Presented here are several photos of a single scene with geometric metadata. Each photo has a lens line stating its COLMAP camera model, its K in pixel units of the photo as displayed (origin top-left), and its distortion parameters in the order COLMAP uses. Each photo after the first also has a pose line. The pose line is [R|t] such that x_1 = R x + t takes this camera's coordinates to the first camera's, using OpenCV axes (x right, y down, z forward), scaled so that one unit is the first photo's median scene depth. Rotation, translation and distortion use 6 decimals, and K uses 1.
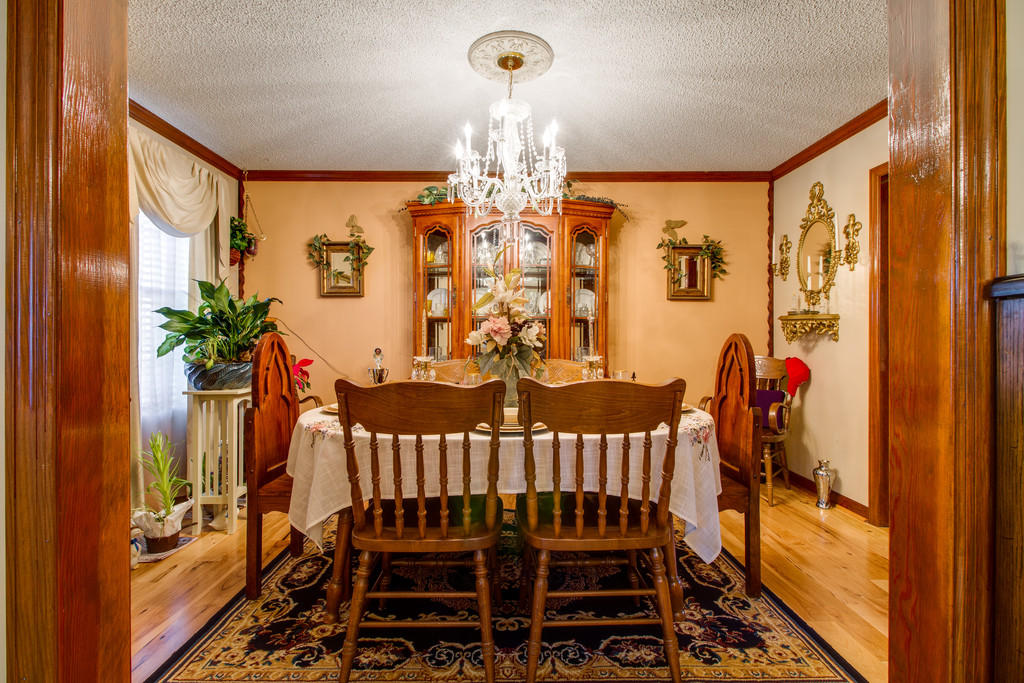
lens RADIAL K [[472.1, 0, 516.4], [0, 472.1, 339.9], [0, 0, 1]] dist [0.004027, -0.006545]
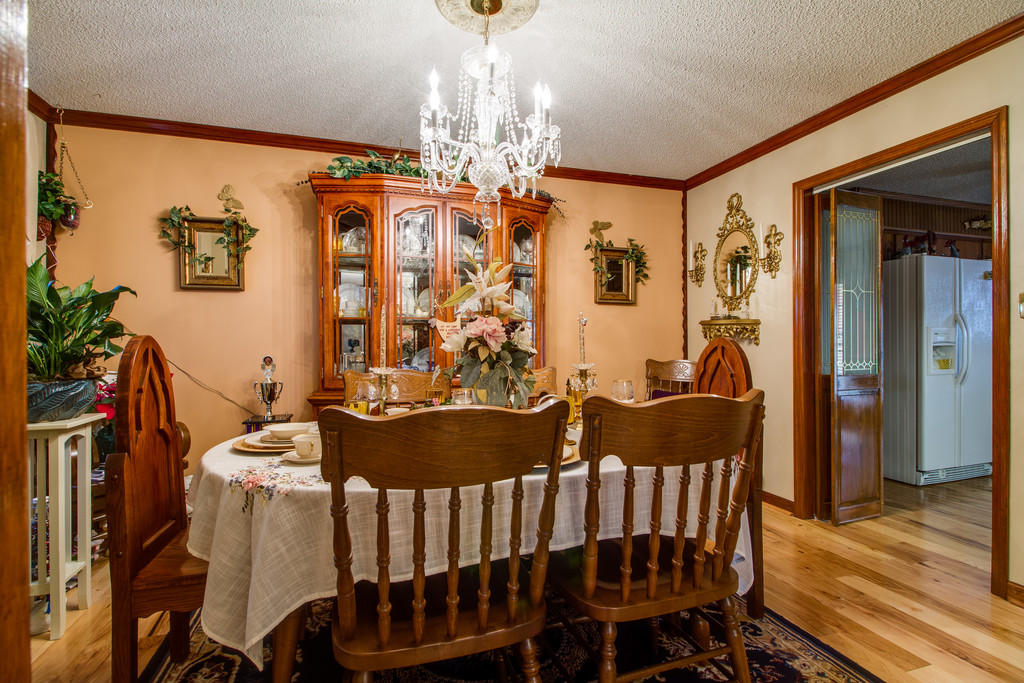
lens RADIAL K [[472.1, 0, 512.7], [0, 472.1, 343.5], [0, 0, 1]] dist [0.004027, -0.006545]
pose [[0.958193, -0.003068, 0.286107, -0.138683], [0.004001, 0.999988, -0.002677, -0.000361], [-0.286095, 0.003710, 0.958194, 0.142954]]
